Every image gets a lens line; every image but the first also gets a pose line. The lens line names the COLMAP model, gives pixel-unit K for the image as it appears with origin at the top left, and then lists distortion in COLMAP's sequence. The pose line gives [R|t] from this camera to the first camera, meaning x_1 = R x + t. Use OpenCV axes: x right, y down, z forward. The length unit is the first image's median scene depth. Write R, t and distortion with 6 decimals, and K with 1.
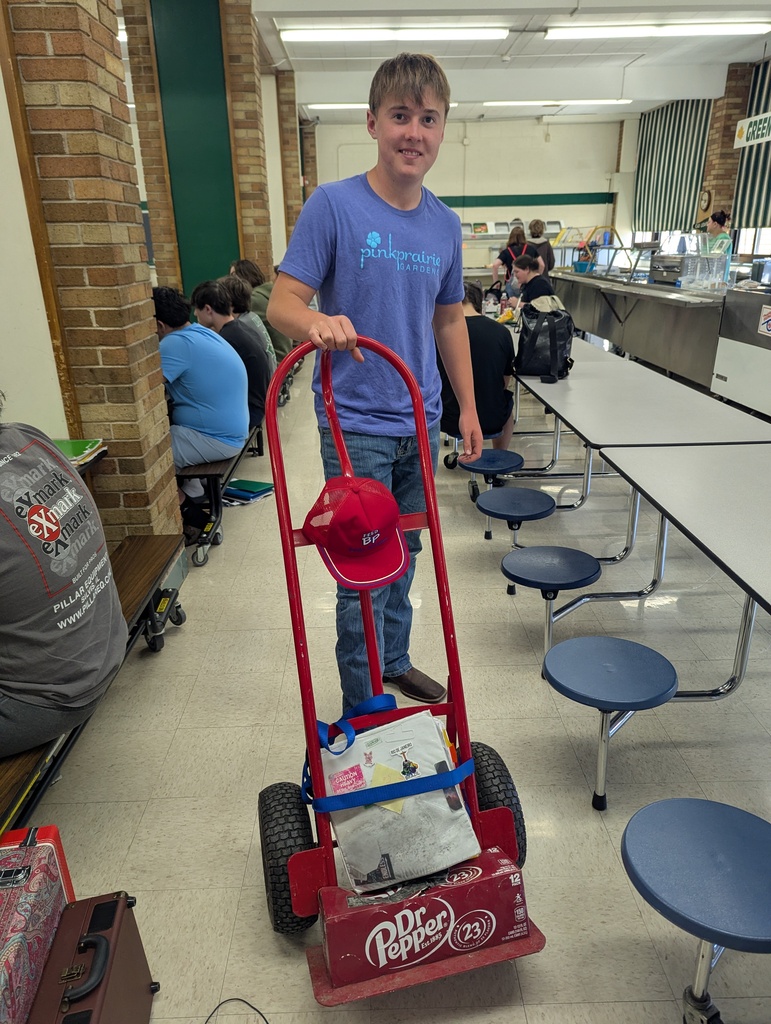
lens RADIAL K [[718.4, 0, 385.5], [0, 718.4, 512.0], [0, 0, 1]] dist [-0.000923, -0.002821]
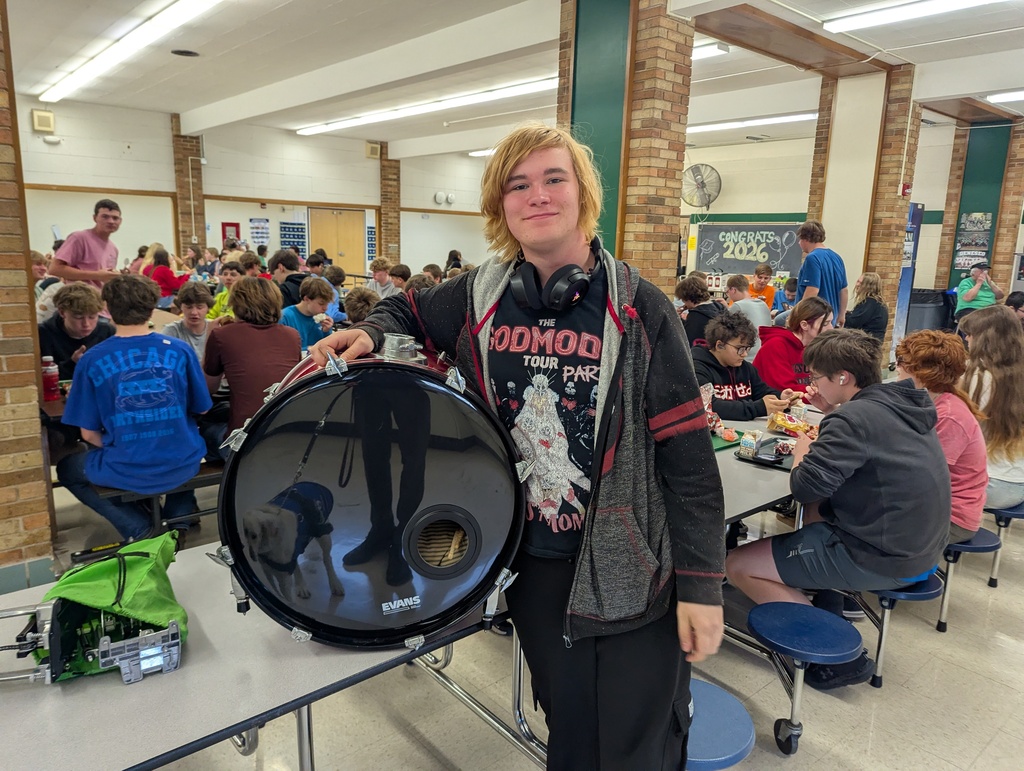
lens RADIAL K [[718.4, 0, 512.0], [0, 718.4, 385.5], [0, 0, 1]] dist [-0.000923, -0.002821]
pose [[0.648799, 0.183384, -0.738533, 0.408313], [-0.304213, 0.952105, -0.030835, -0.164200], [0.697506, 0.244677, 0.673512, 0.360440]]
